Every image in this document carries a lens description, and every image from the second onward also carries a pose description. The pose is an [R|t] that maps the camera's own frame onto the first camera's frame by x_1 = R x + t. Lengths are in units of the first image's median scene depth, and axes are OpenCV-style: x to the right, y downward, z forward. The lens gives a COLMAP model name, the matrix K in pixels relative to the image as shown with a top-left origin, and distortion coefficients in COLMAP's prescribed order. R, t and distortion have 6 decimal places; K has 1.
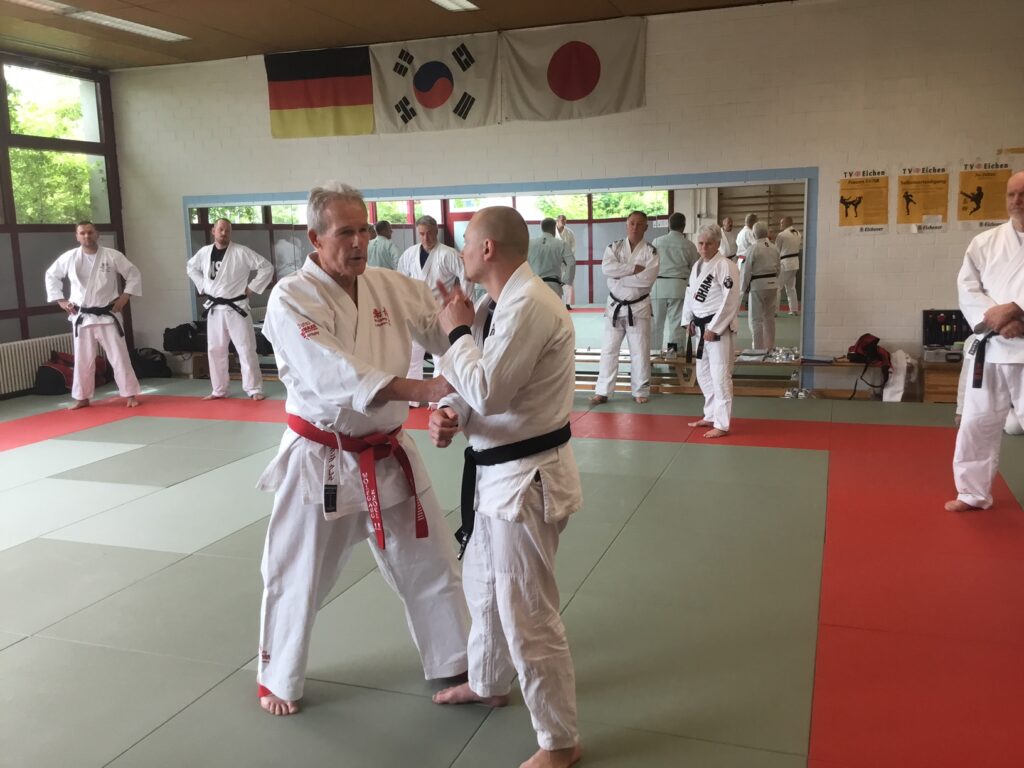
lens RADIAL K [[943.7, 0, 512.9], [0, 943.7, 383.7], [0, 0, 1]] dist [-0.012040, 0.000000]
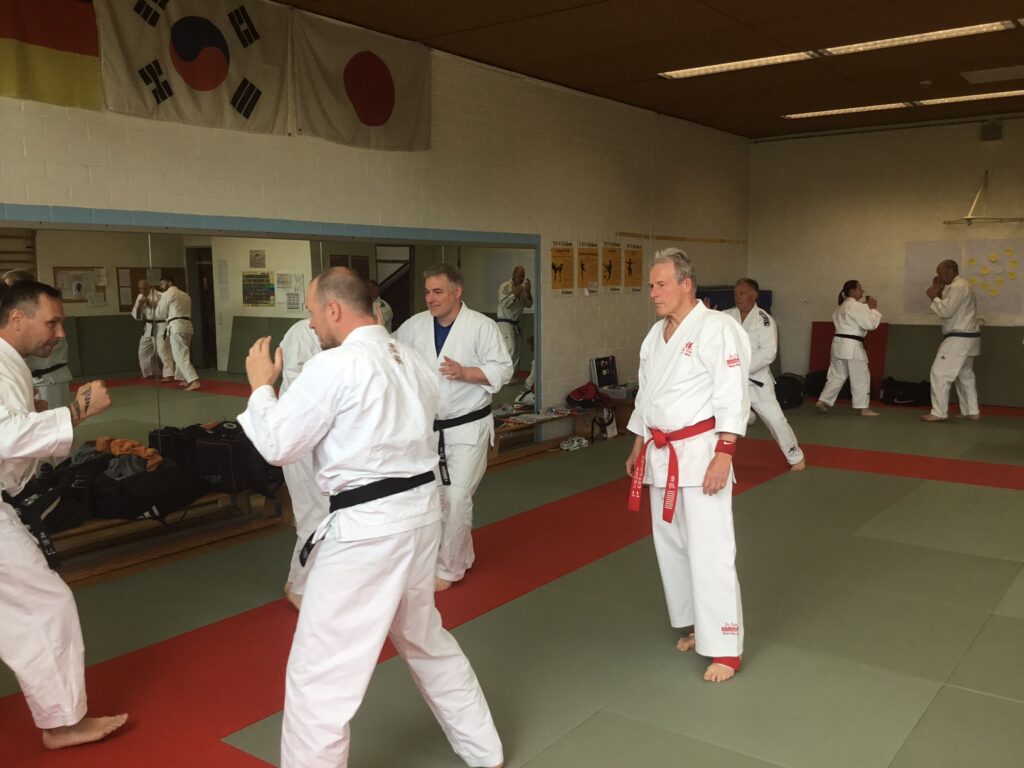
lens RADIAL K [[943.7, 0, 511.4], [0, 943.7, 382.4], [0, 0, 1]] dist [-0.012040, 0.000000]
pose [[0.289649, -0.073743, 0.954288, -0.650981], [0.149889, 0.988221, 0.030870, -0.091248], [-0.945323, 0.134096, 0.297291, 0.660840]]
